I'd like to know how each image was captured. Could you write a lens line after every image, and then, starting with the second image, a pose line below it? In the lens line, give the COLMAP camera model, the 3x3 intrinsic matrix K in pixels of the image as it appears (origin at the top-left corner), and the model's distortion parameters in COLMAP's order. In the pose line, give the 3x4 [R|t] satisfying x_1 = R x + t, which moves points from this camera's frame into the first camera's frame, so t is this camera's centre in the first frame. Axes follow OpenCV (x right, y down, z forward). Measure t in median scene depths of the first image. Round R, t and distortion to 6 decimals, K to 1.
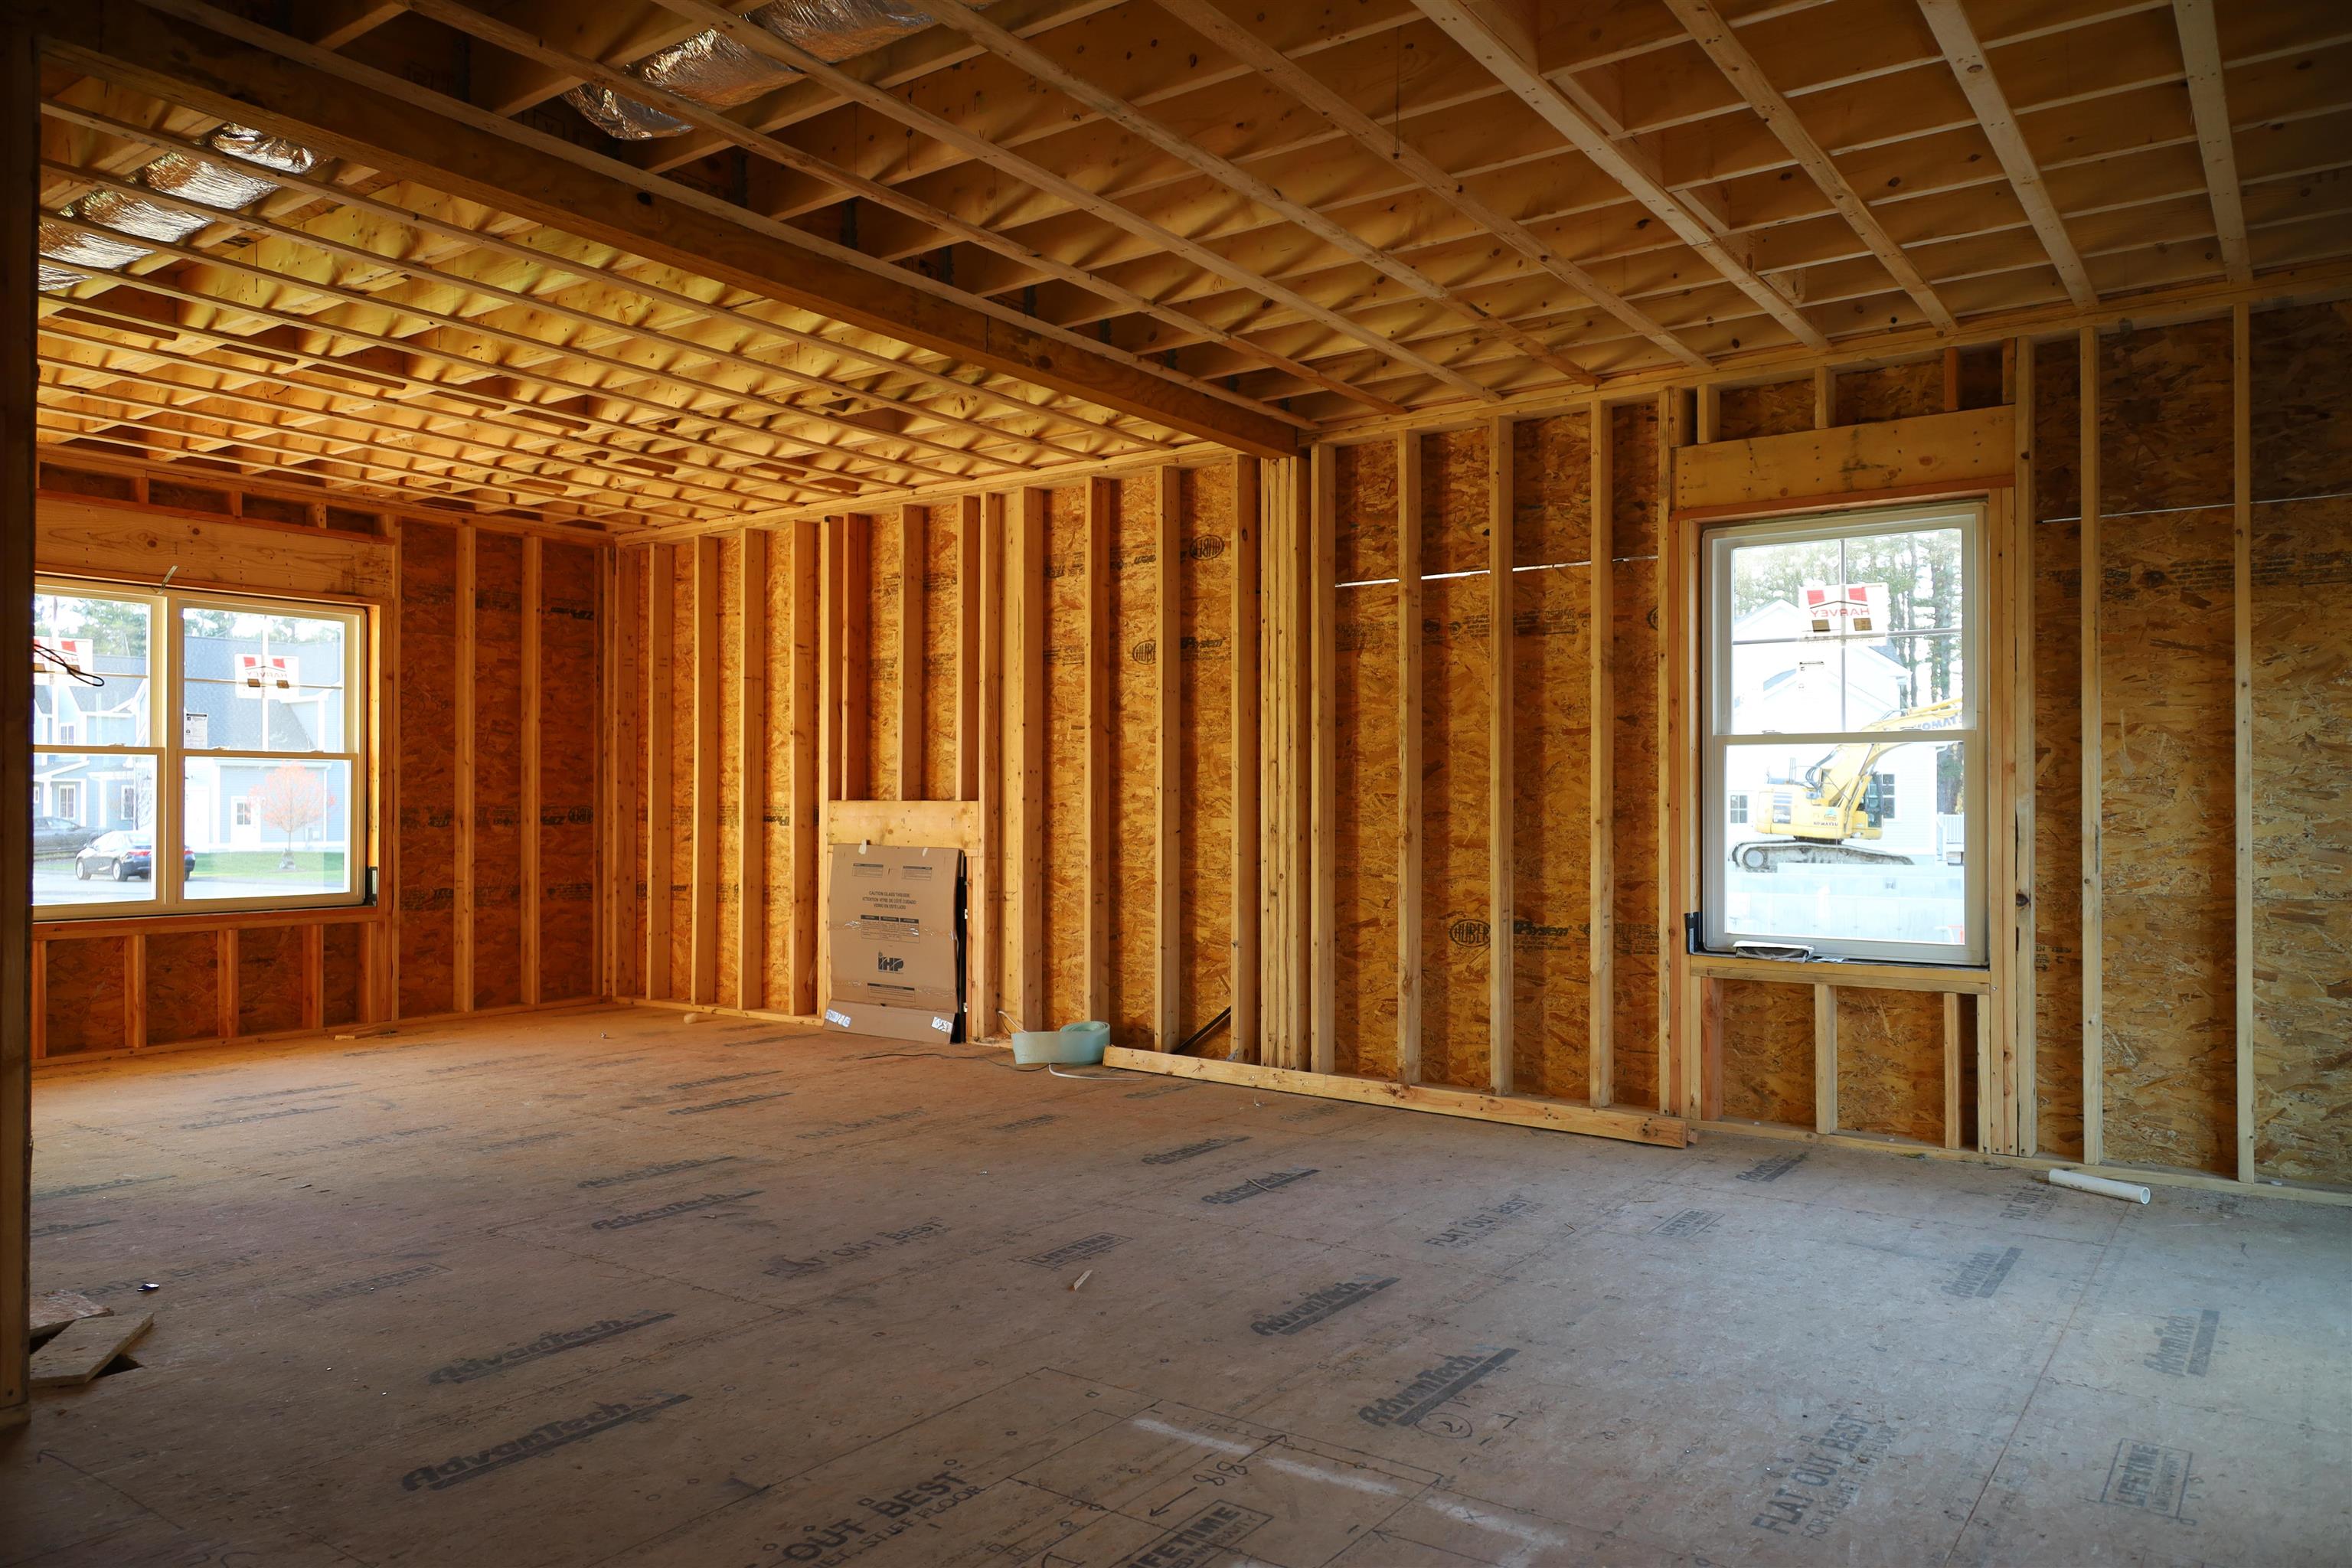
lens RADIAL K [[1611.7, 0, 1165.1], [0, 1611.7, 785.8], [0, 0, 1]] dist [0.003346, -0.000560]
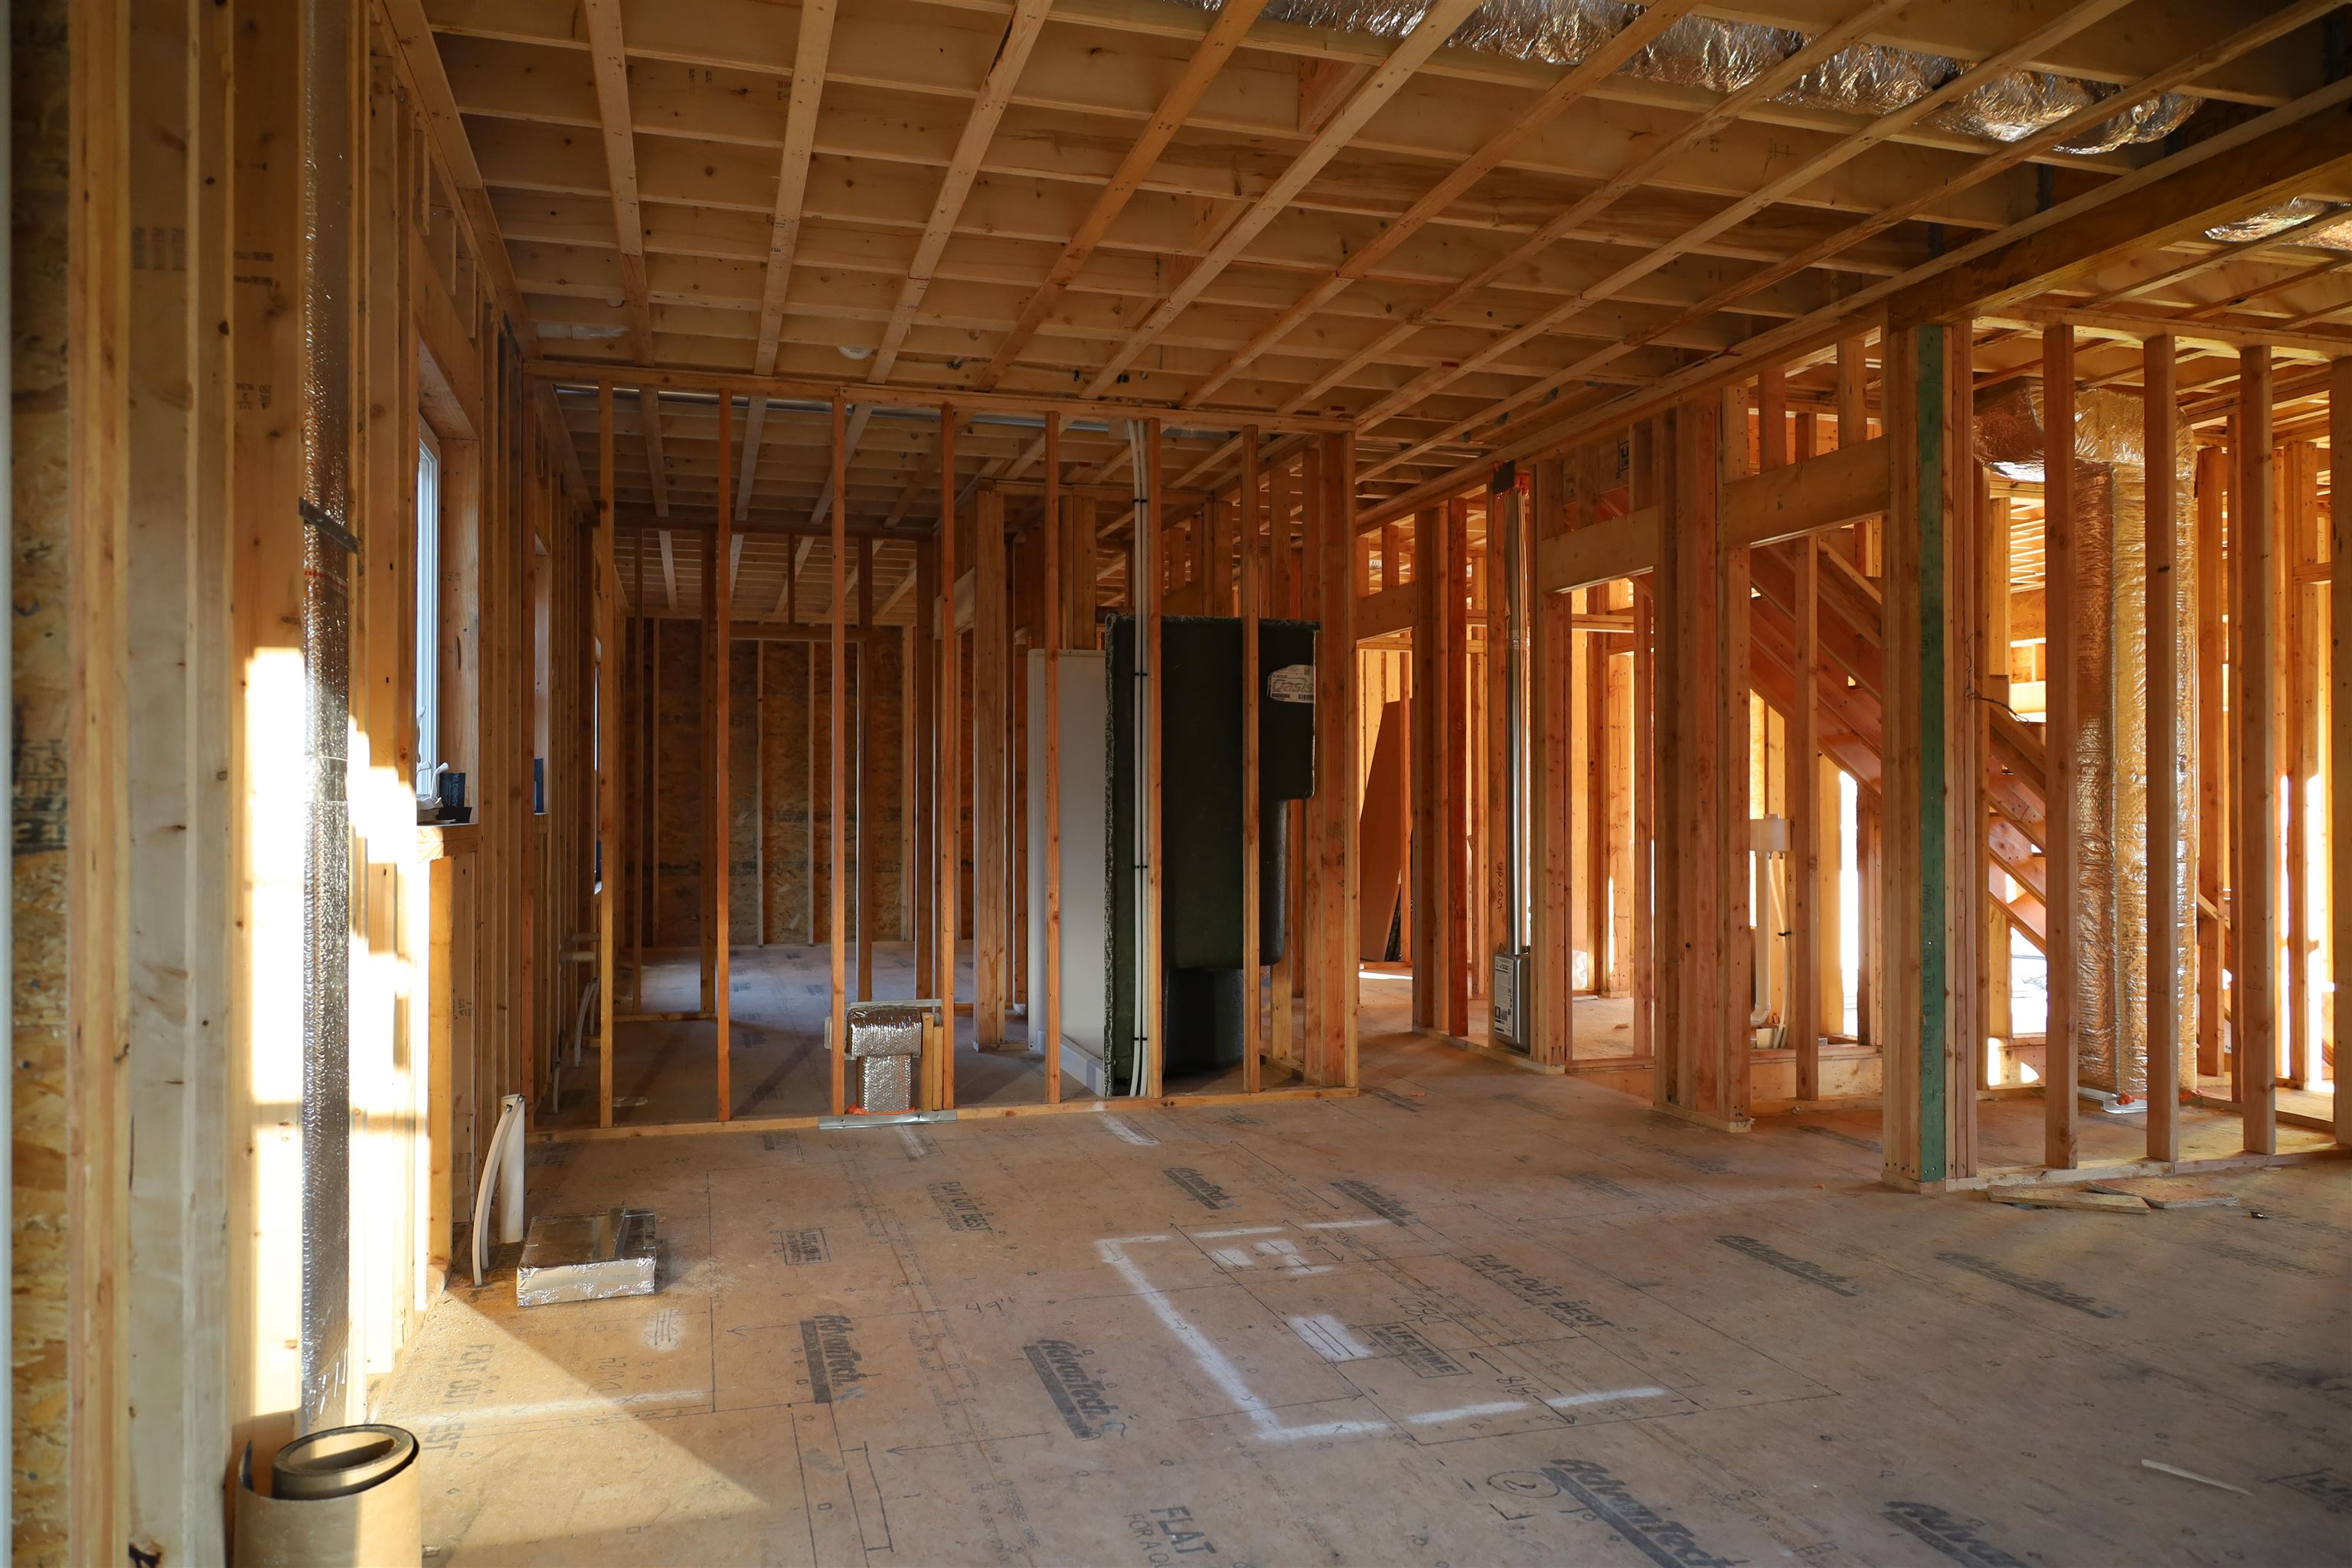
lens RADIAL K [[1609.0, 0, 1174.3], [0, 1609.0, 789.3], [0, 0, 1]] dist [0.004471, -0.002812]
pose [[-0.611877, -0.010062, -0.790889, 0.572240], [0.008761, 0.999772, -0.019498, 0.009672], [0.790904, -0.018859, -0.611649, 0.787327]]
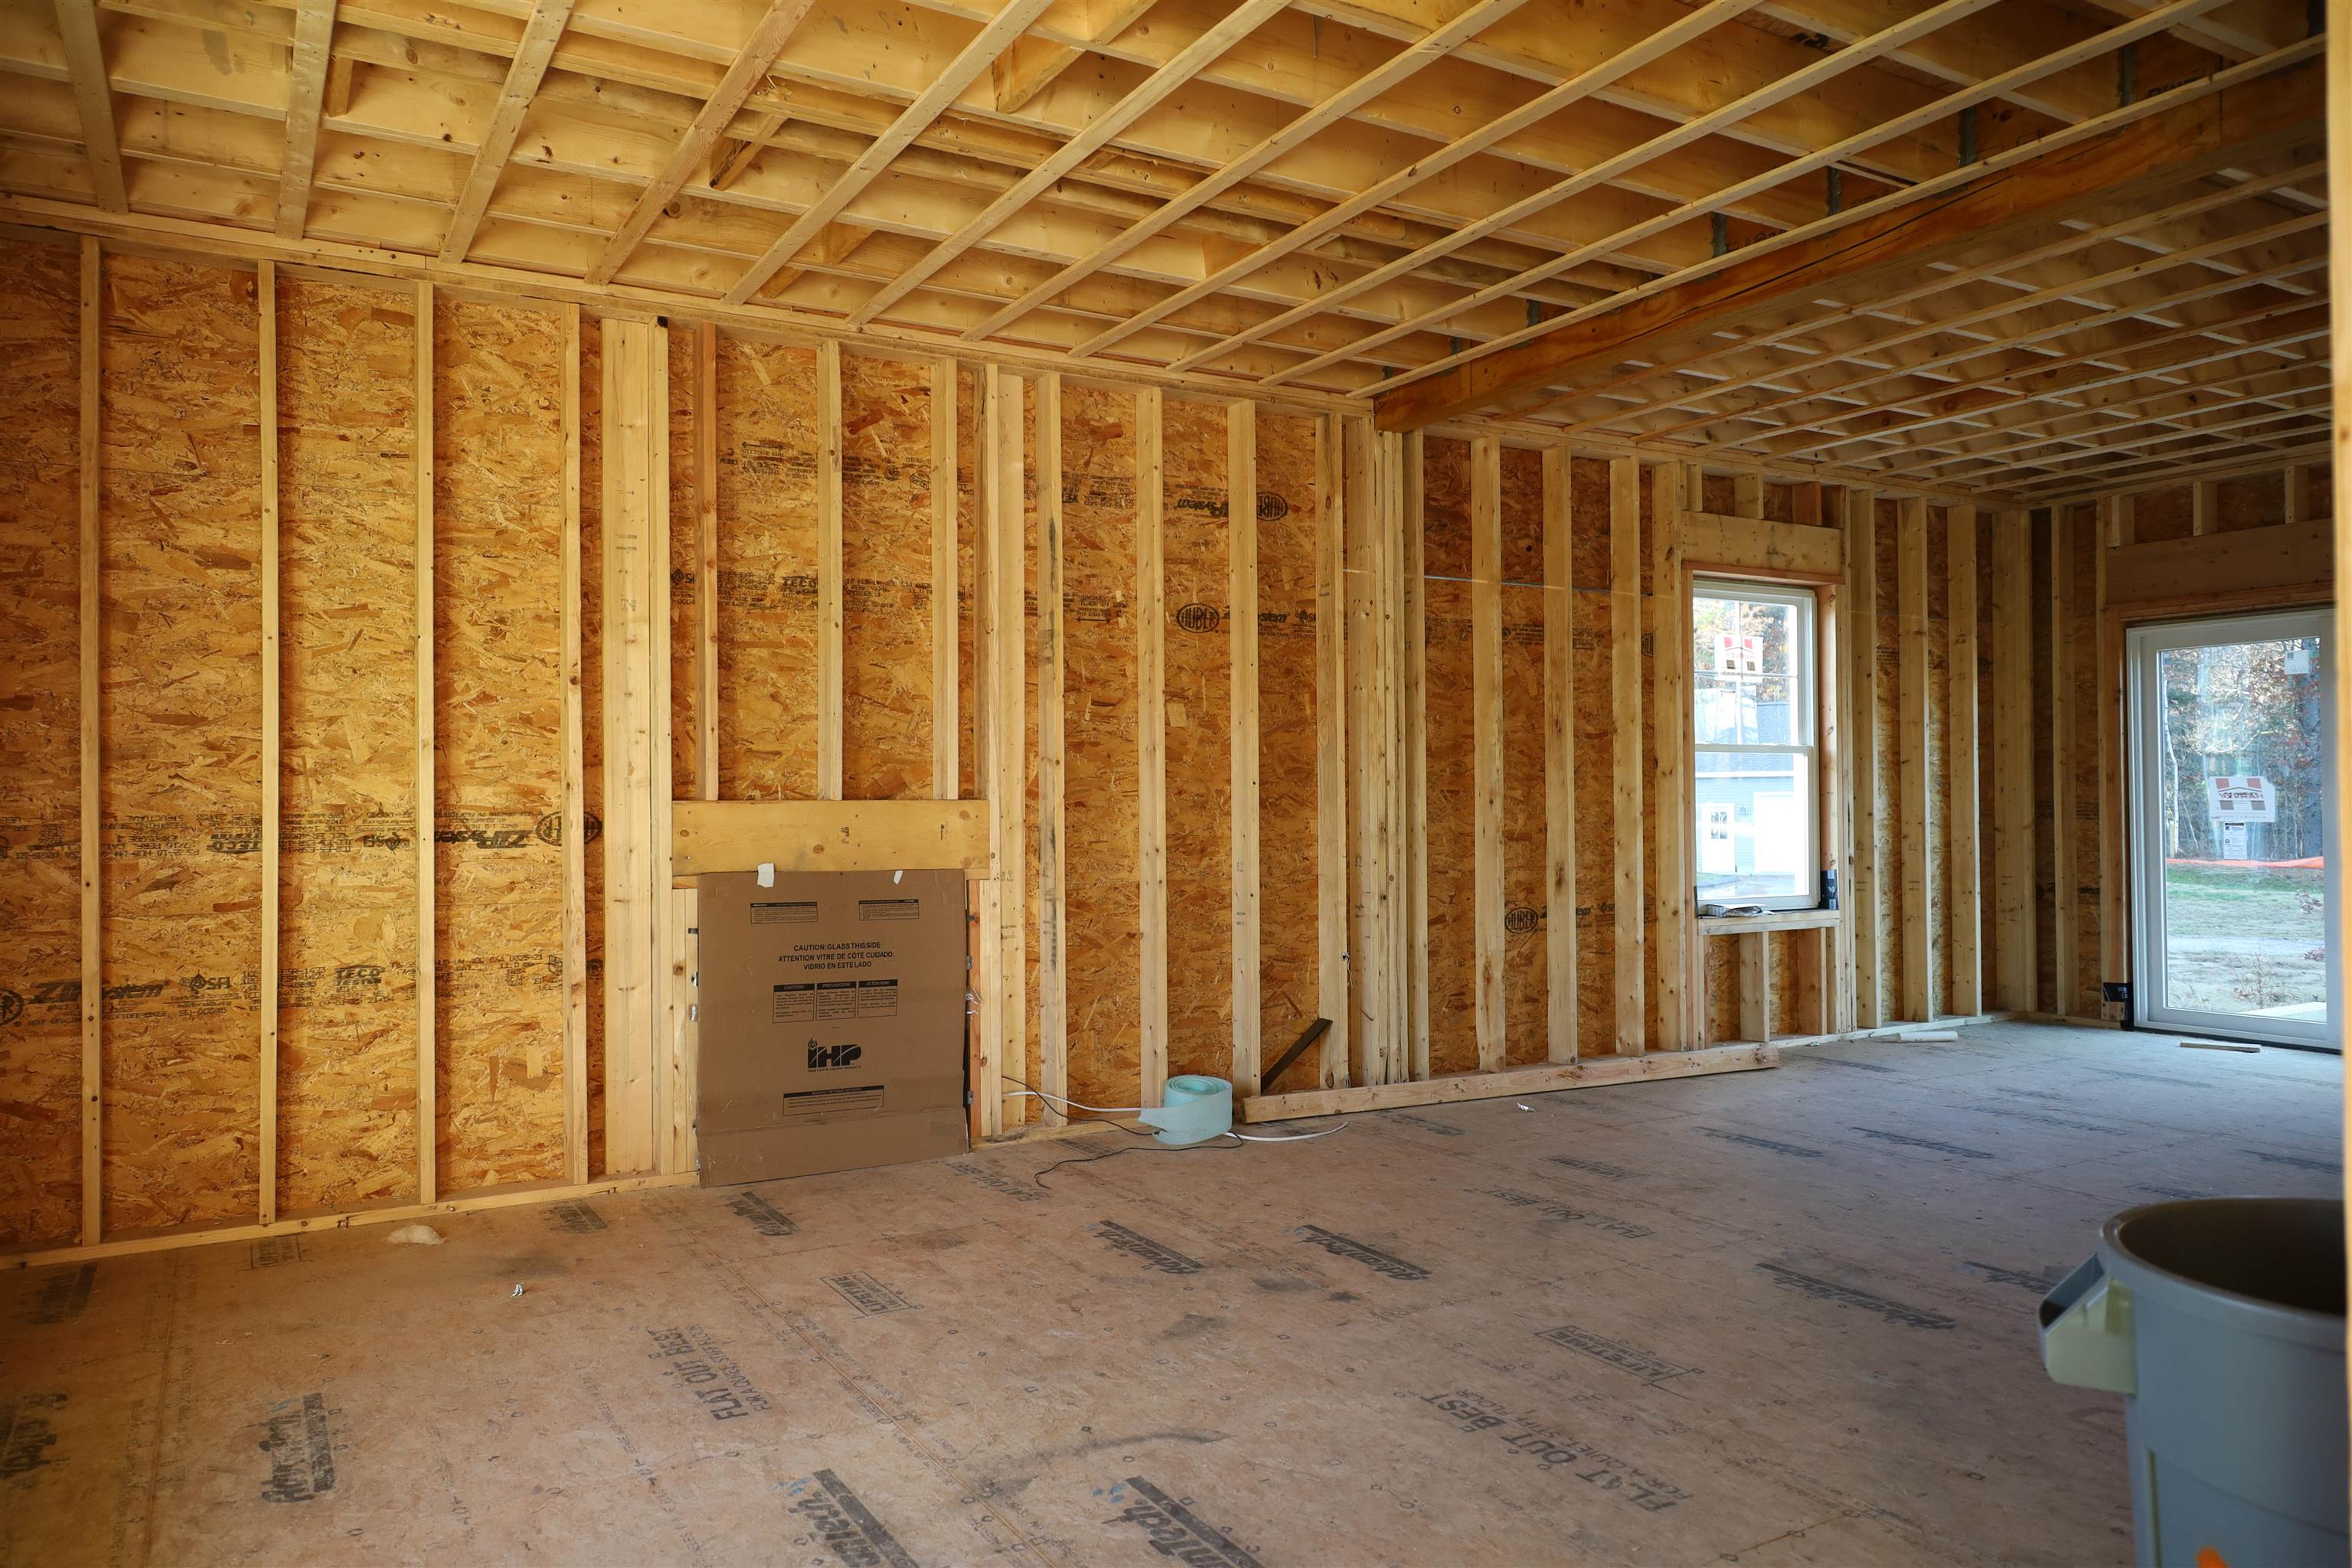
lens RADIAL K [[1609.0, 0, 1174.3], [0, 1609.0, 789.3], [0, 0, 1]] dist [0.004471, -0.002812]
pose [[0.407324, 0.003216, 0.913278, -1.050760], [-0.002392, 0.999994, -0.002454, 0.008901], [-0.913280, -0.001184, 0.407330, 0.925497]]
